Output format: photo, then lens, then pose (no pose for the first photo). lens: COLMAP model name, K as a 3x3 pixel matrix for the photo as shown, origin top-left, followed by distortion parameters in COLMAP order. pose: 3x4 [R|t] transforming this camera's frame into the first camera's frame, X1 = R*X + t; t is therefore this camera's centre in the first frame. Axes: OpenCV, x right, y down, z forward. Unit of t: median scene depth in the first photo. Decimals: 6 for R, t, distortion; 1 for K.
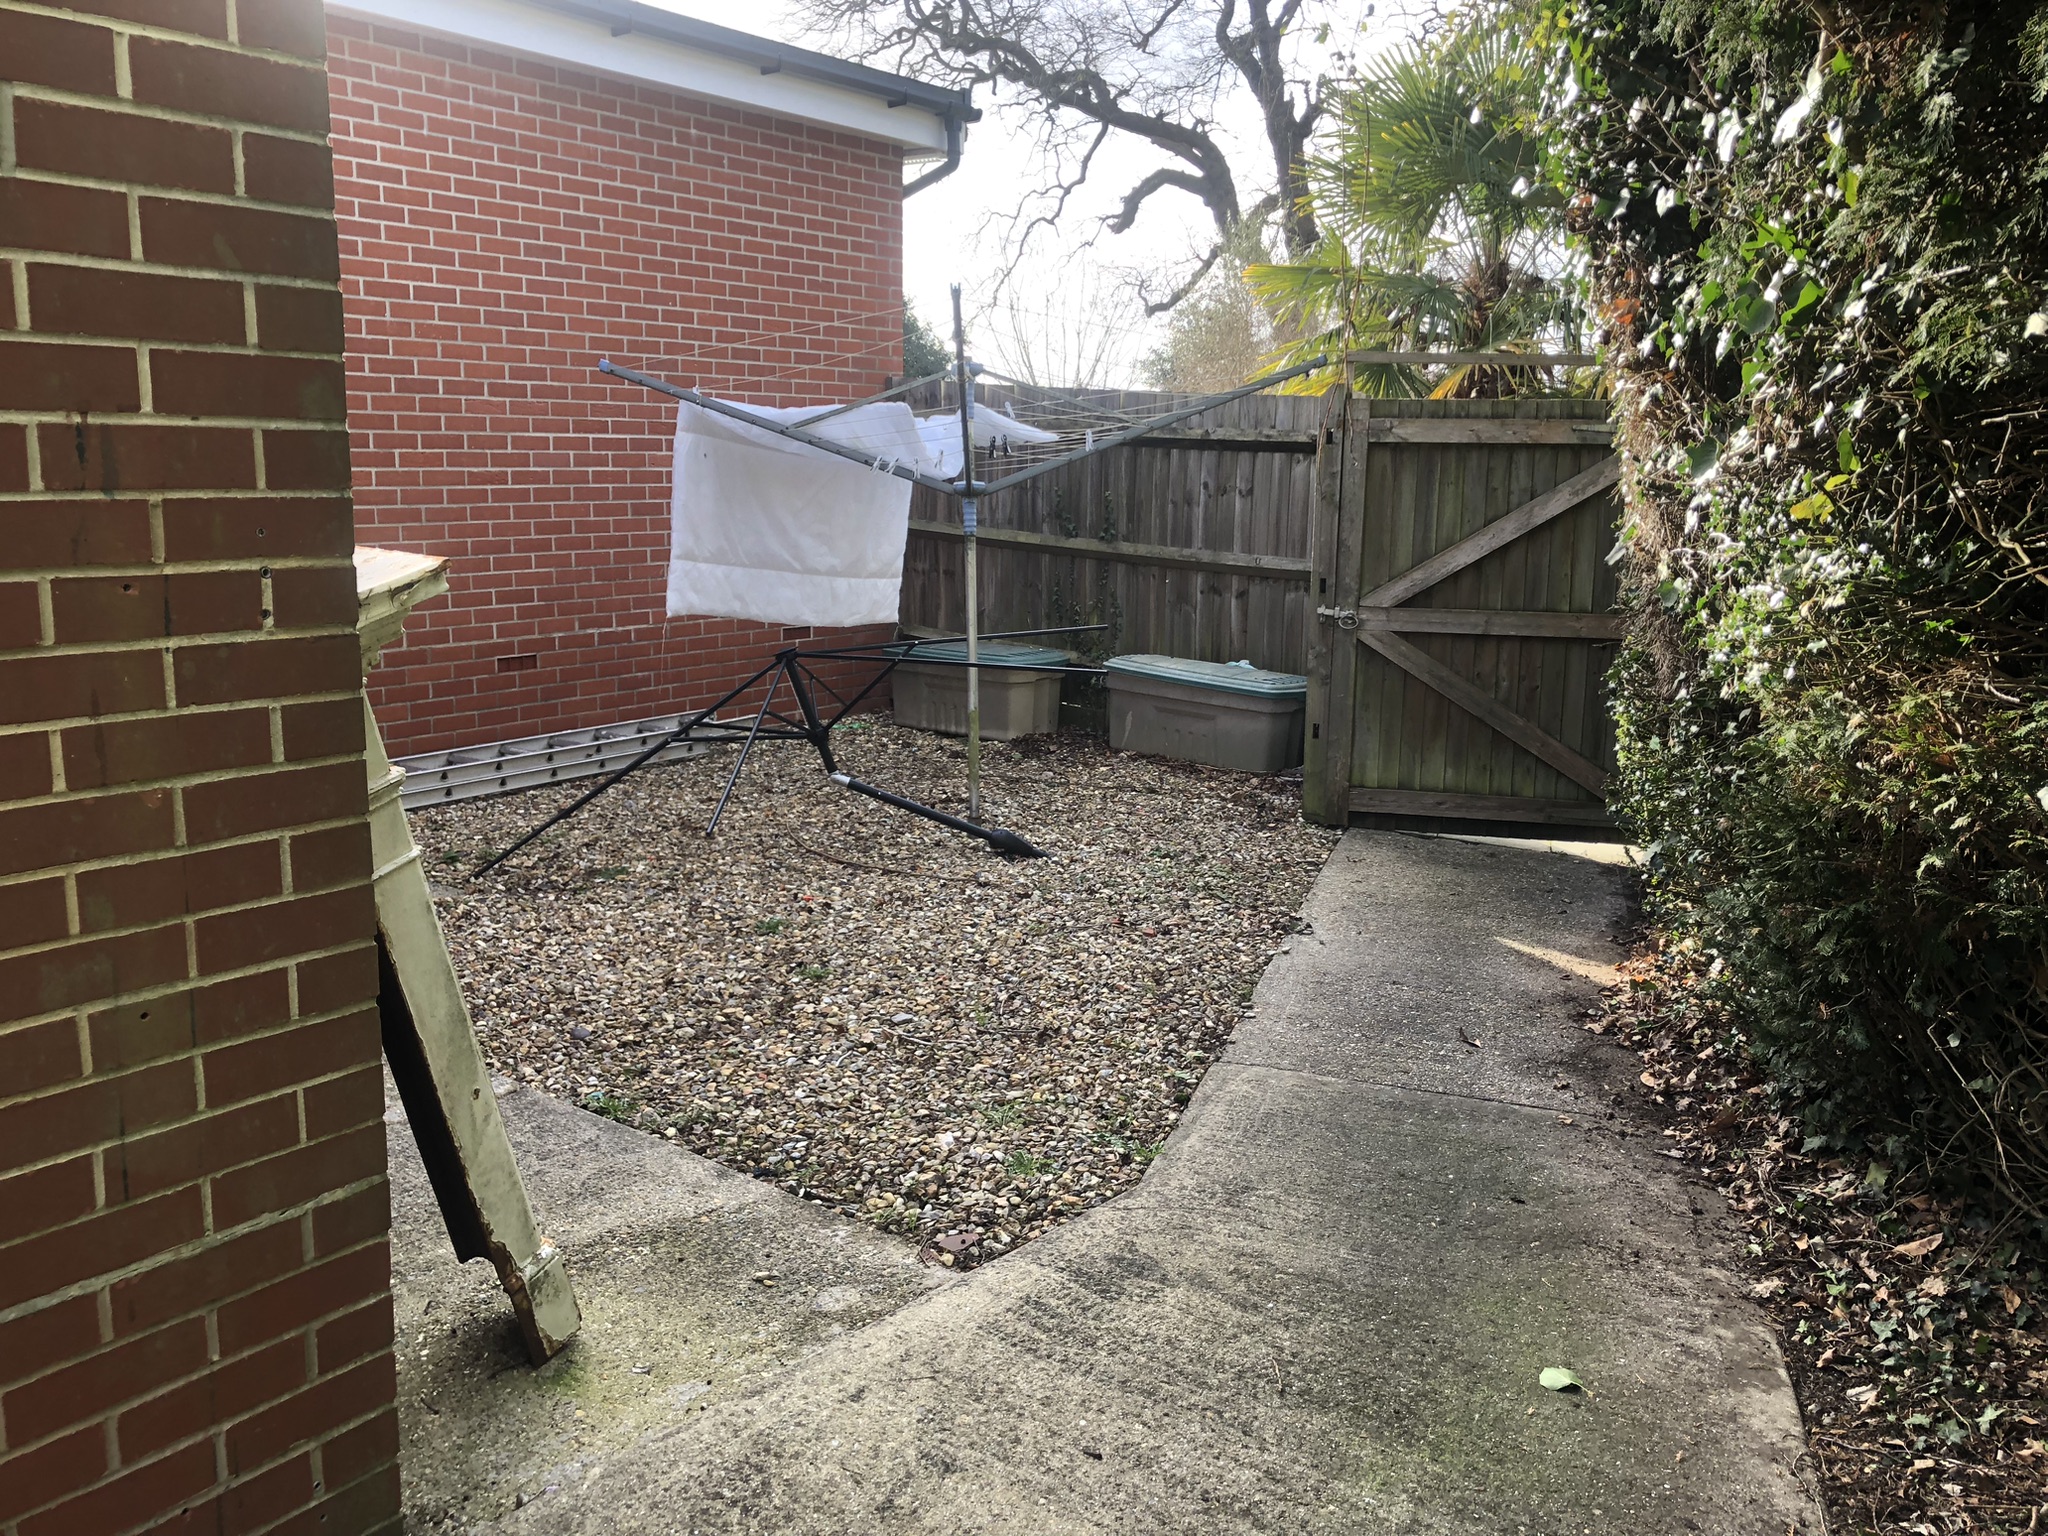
lens RADIAL K [[1659.5, 0, 957.0], [0, 1659.5, 769.3], [0, 0, 1]] dist [0.042951, -0.009161]
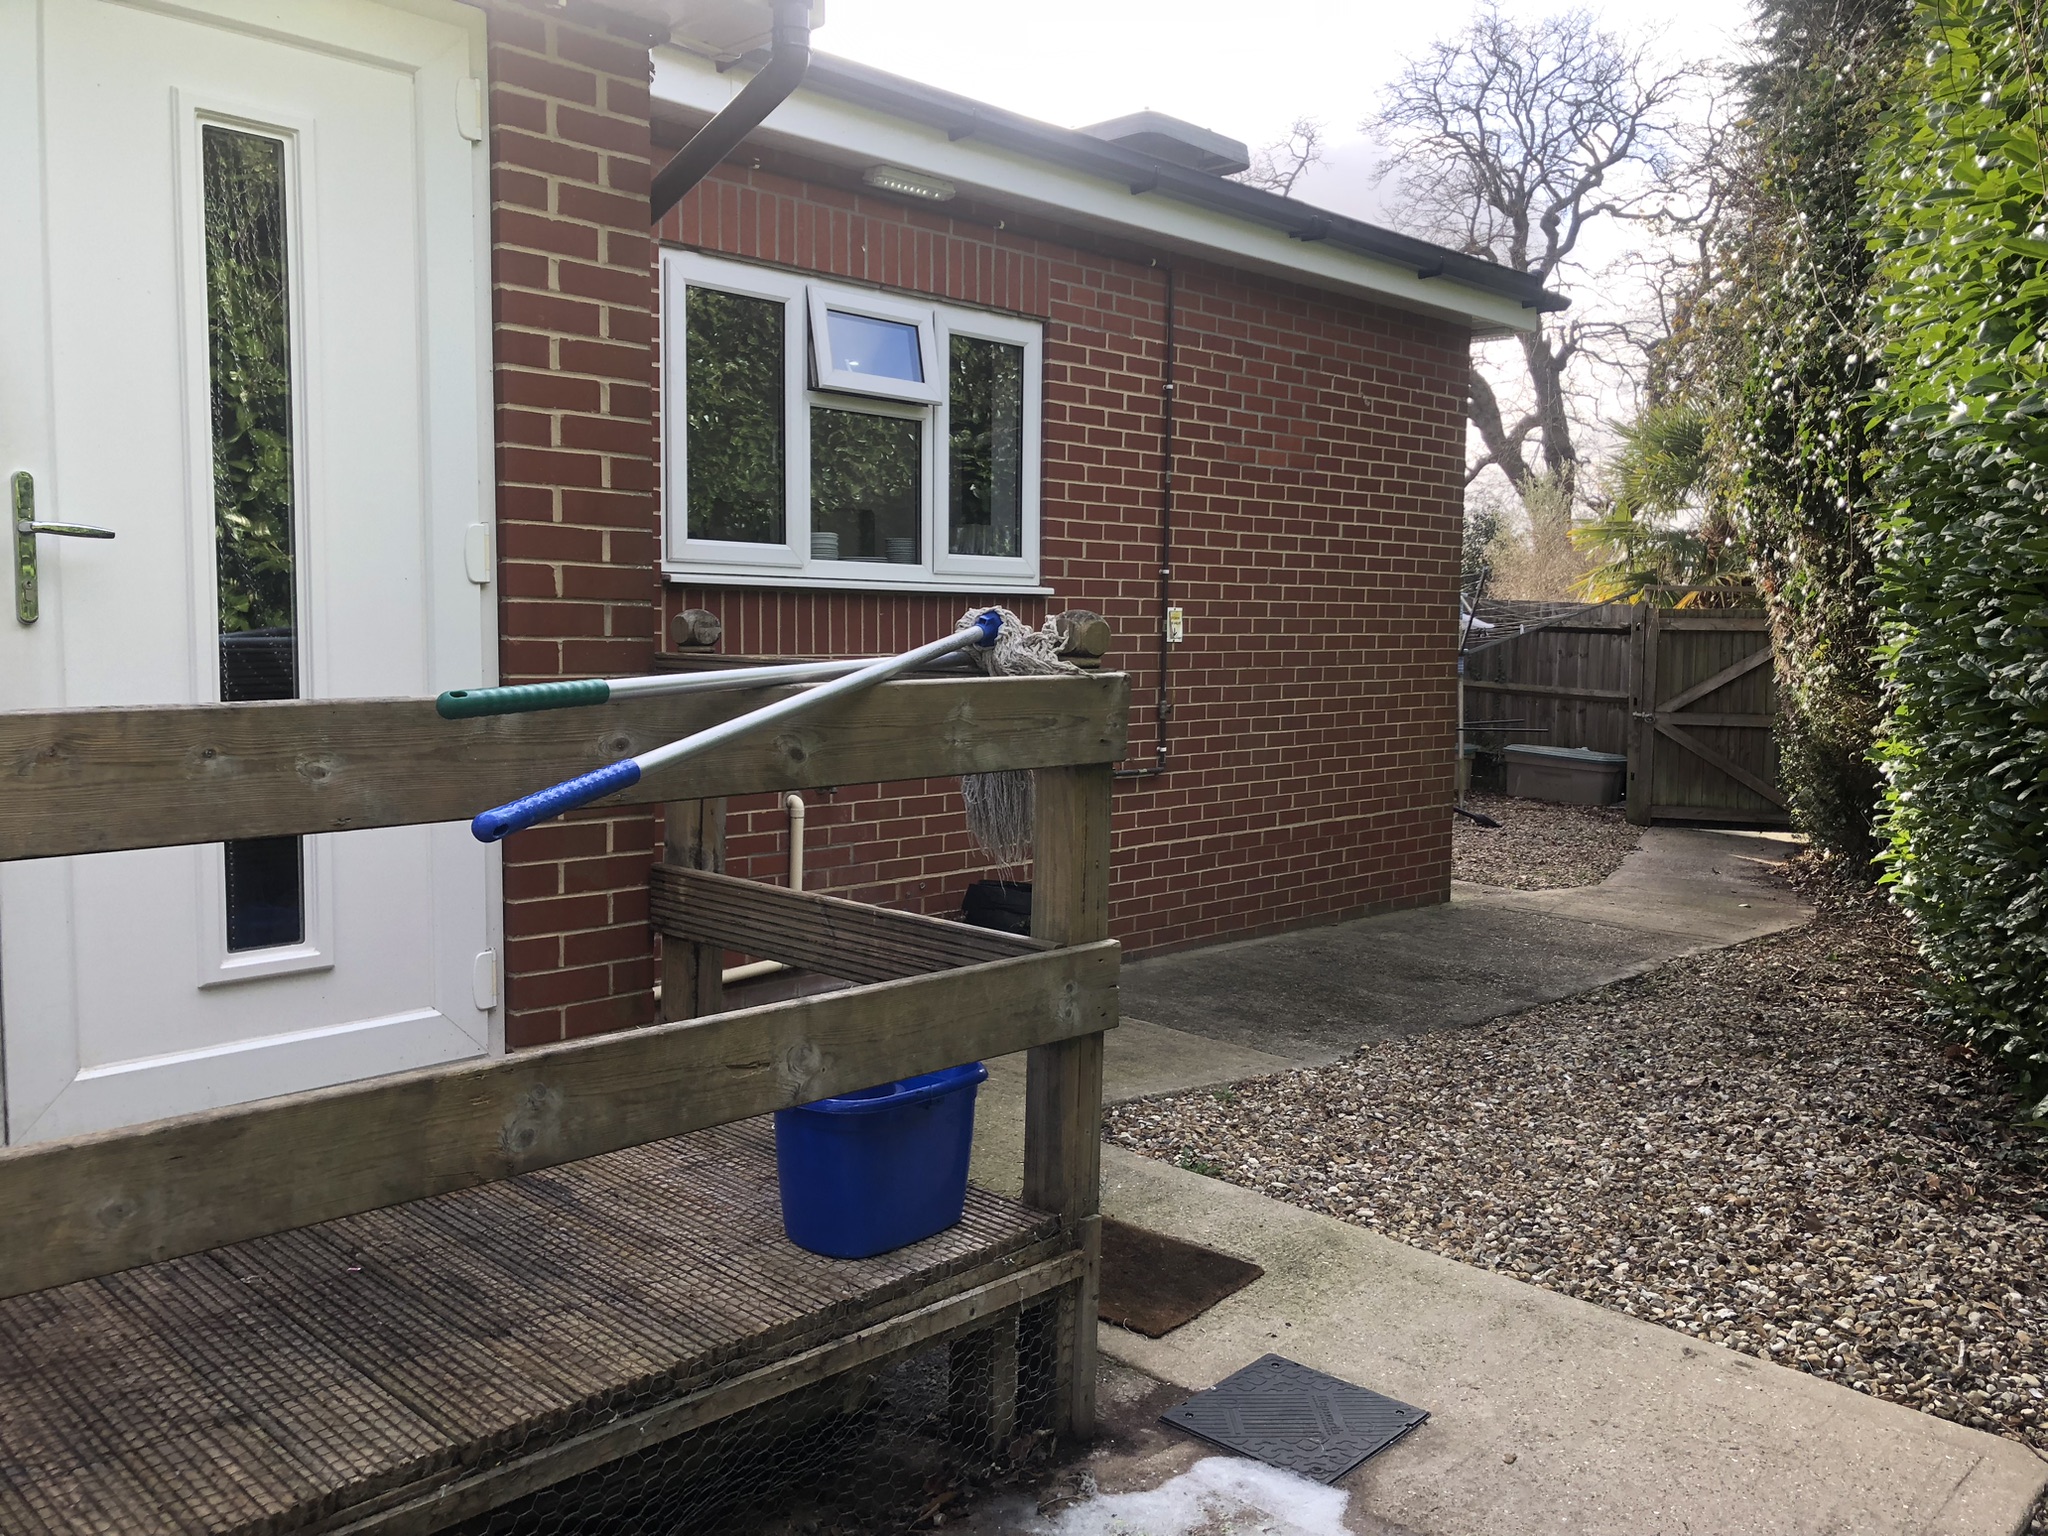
lens RADIAL K [[1659.5, 0, 1028.5], [0, 1659.5, 764.3], [0, 0, 1]] dist [0.042951, -0.009161]
pose [[0.995654, 0.009989, -0.092591, -0.264605], [-0.019732, 0.994286, -0.104910, 0.157505], [0.091014, 0.106282, 0.990162, -0.859929]]
